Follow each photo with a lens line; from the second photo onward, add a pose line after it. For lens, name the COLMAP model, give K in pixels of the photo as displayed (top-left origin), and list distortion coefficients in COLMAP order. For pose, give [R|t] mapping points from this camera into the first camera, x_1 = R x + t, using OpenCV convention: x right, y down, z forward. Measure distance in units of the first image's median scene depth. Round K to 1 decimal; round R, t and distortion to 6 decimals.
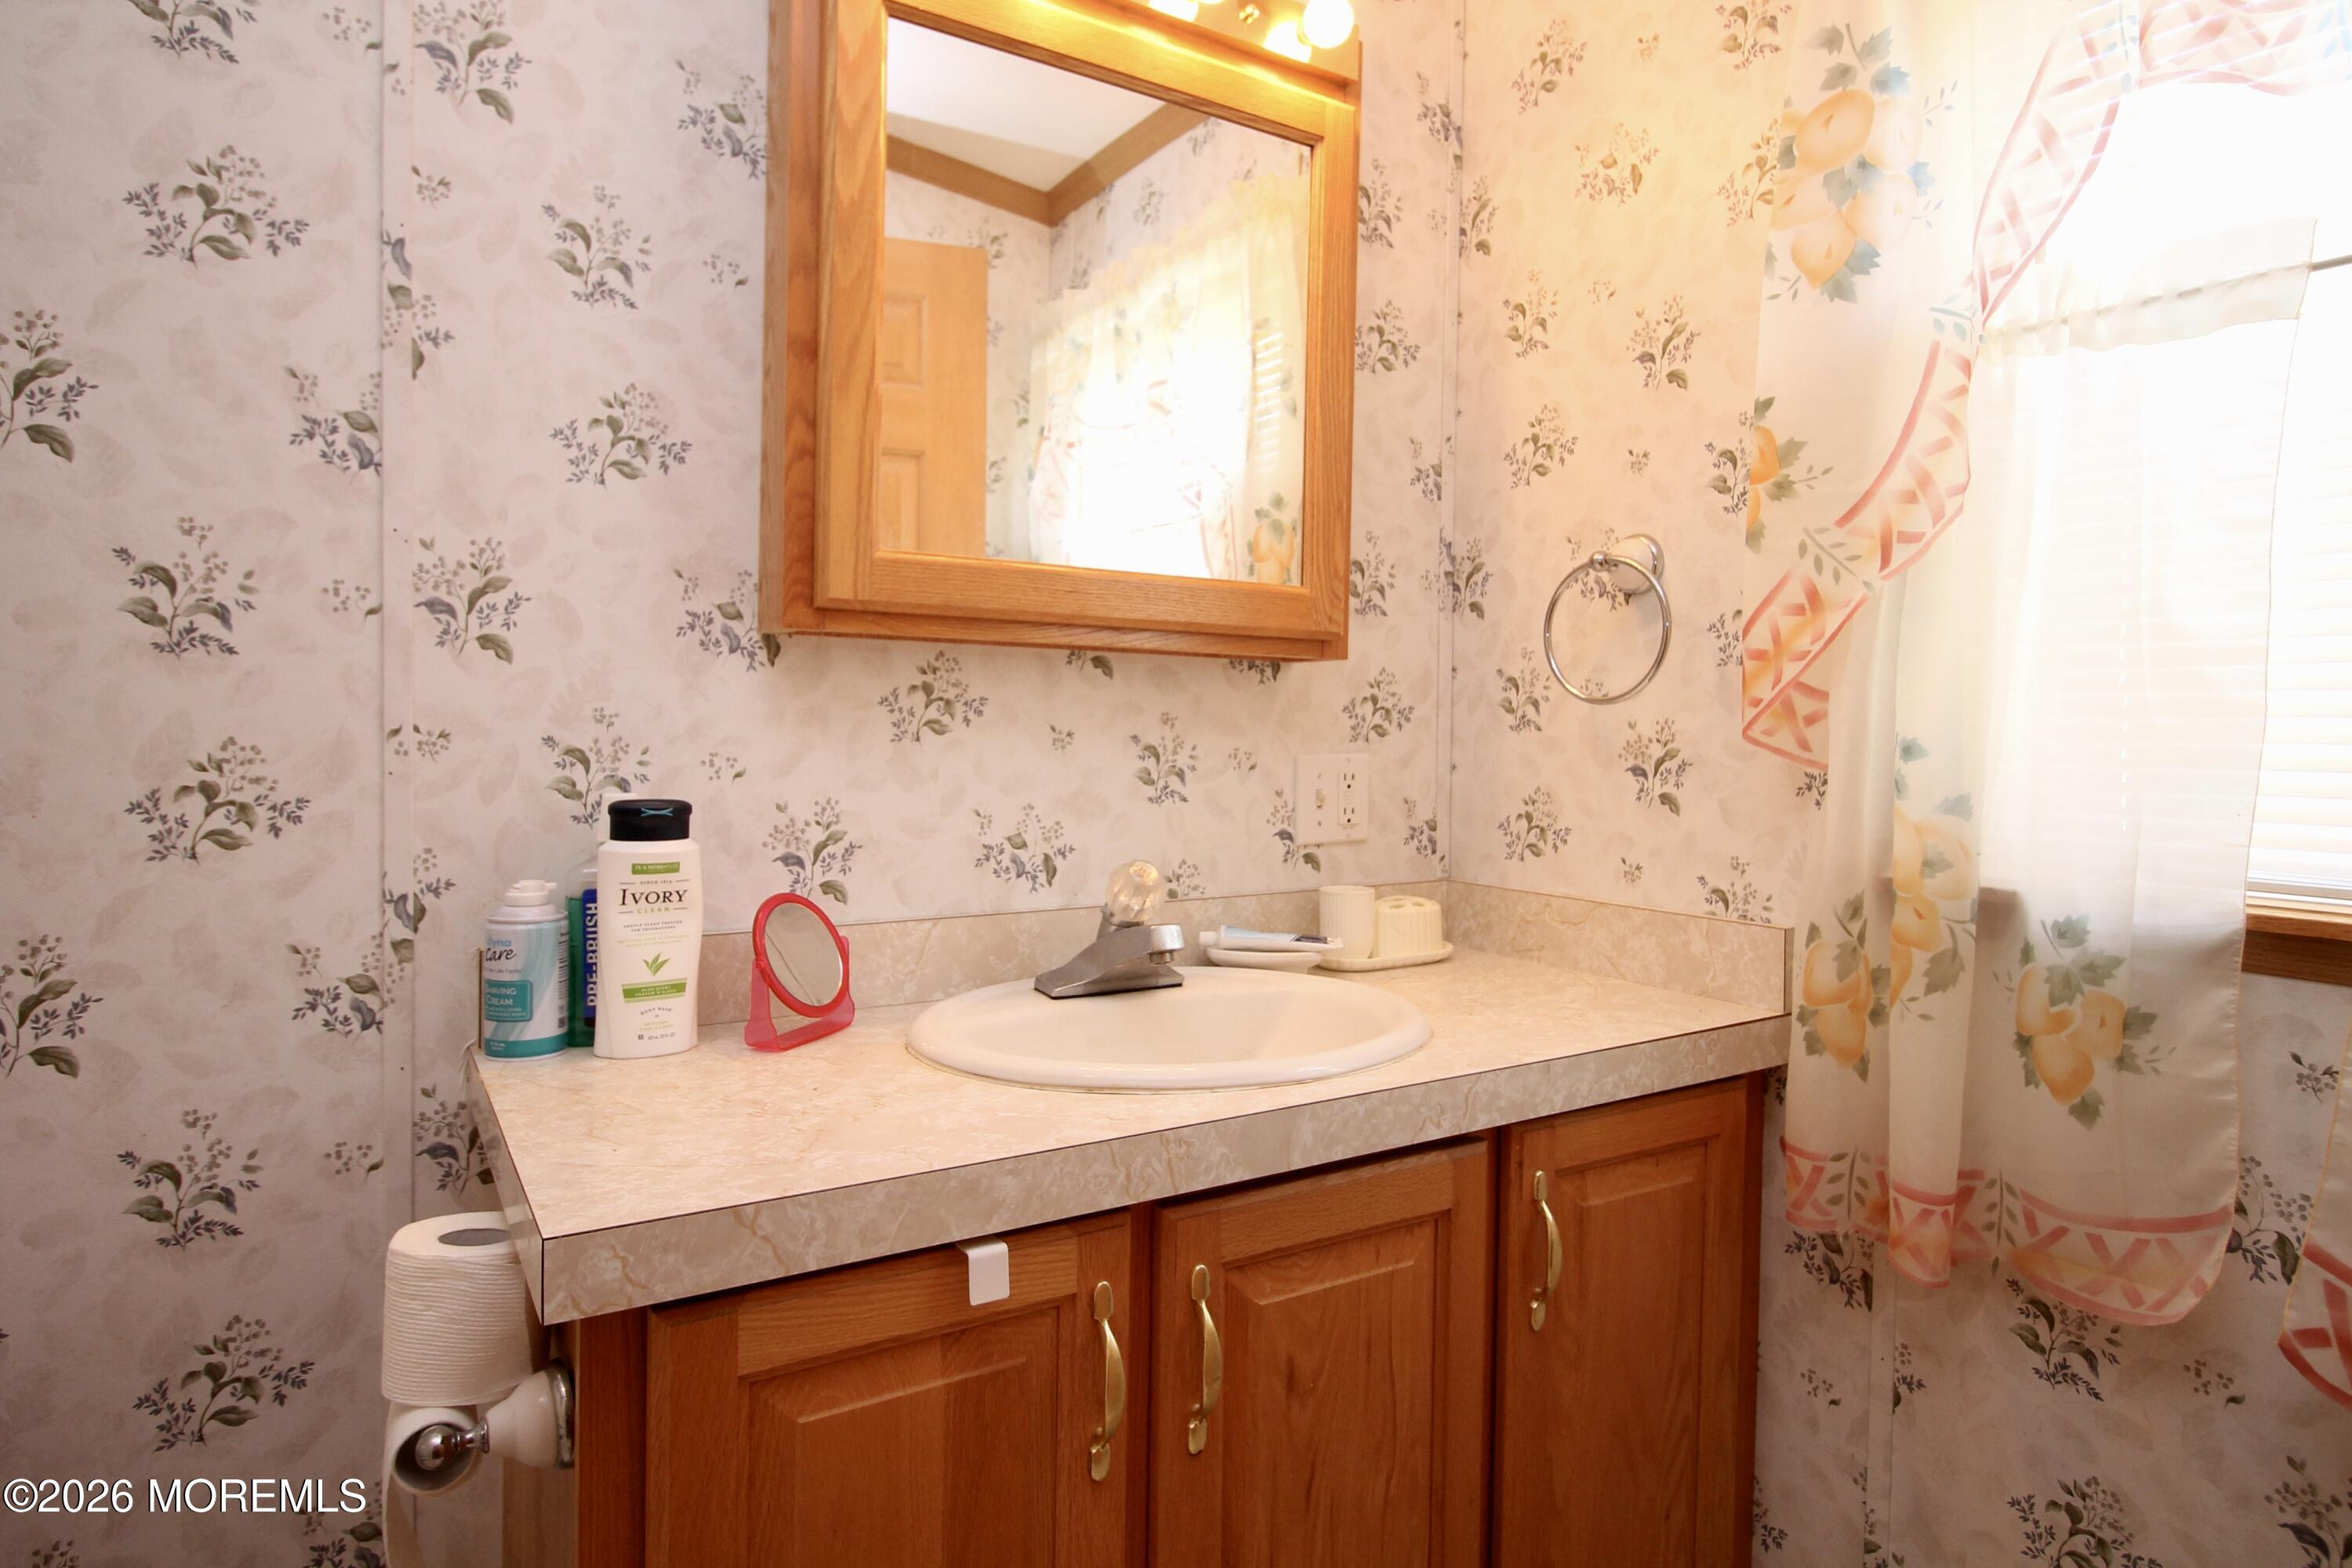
lens RADIAL K [[1318.1, 0, 1177.1], [0, 1318.1, 747.2], [0, 0, 1]] dist [0.002977, -0.013244]
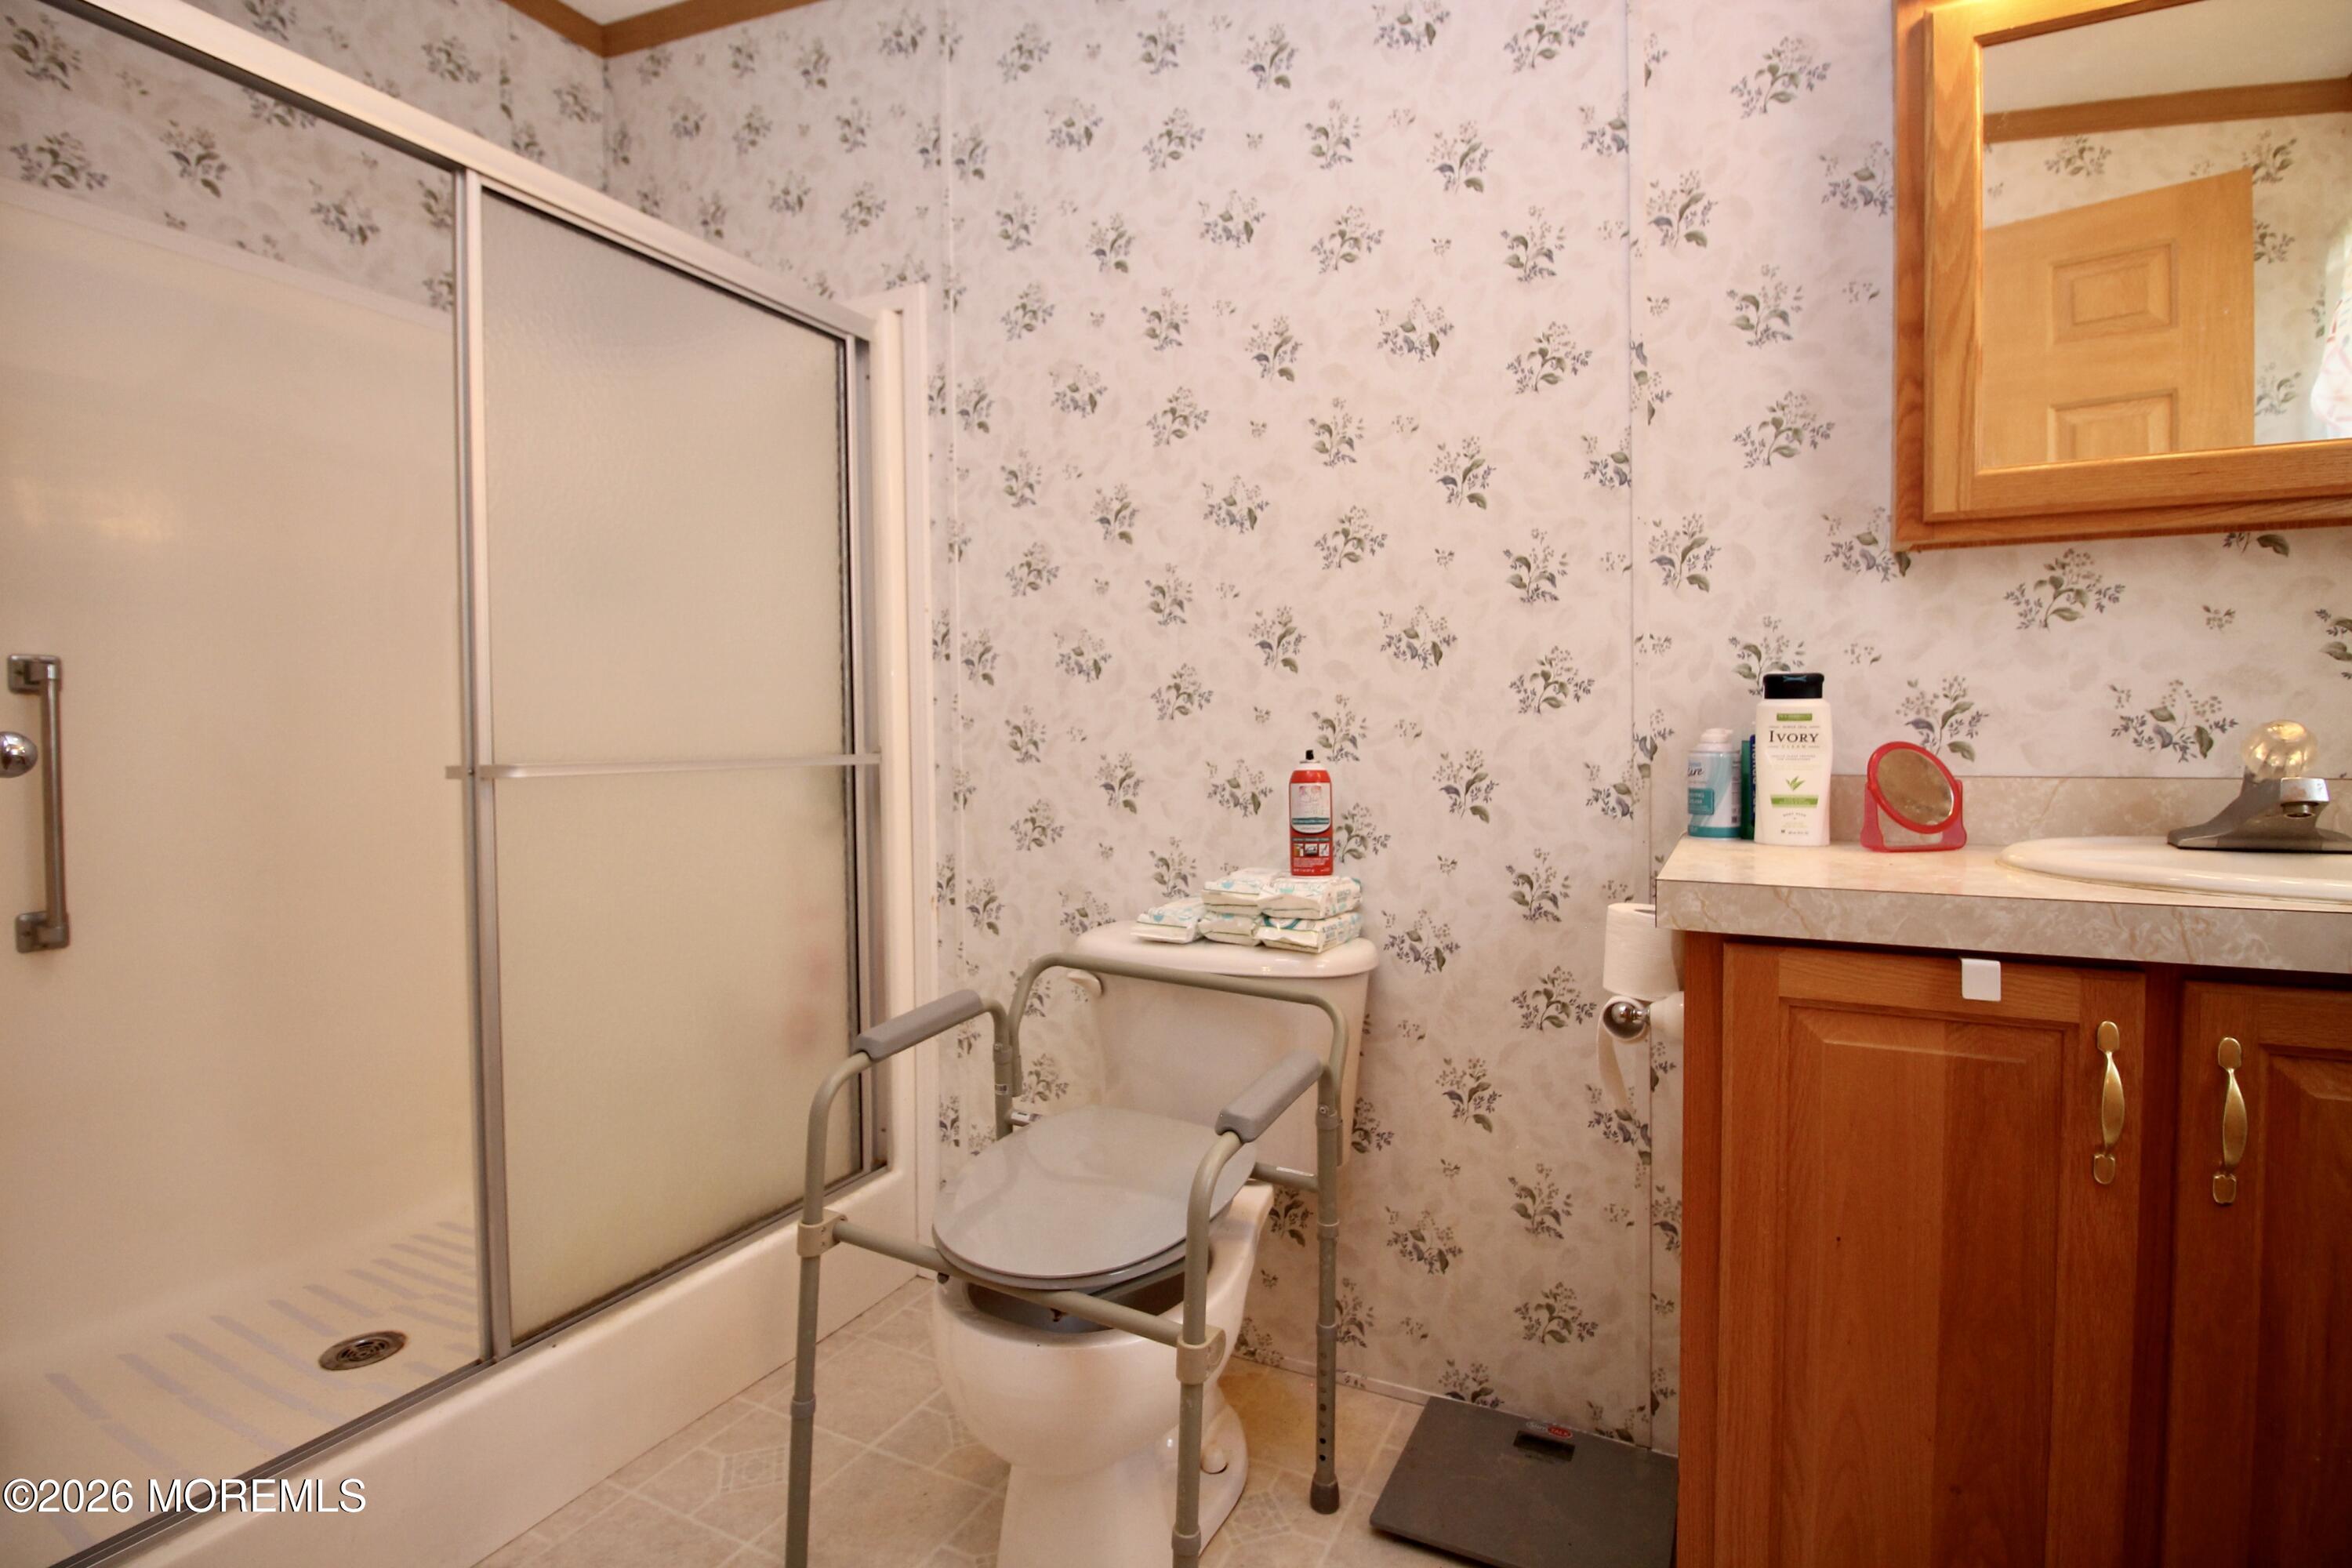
lens RADIAL K [[1100.0, 0, 1186.9], [0, 1100.0, 754.8], [0, 0, 1]] dist [0.000347, -0.013668]
pose [[0.505914, 0.002016, -0.862581, 0.309104], [-0.001598, 0.999998, 0.001399, 0.129821], [0.862582, 0.000671, 0.505916, -0.195141]]
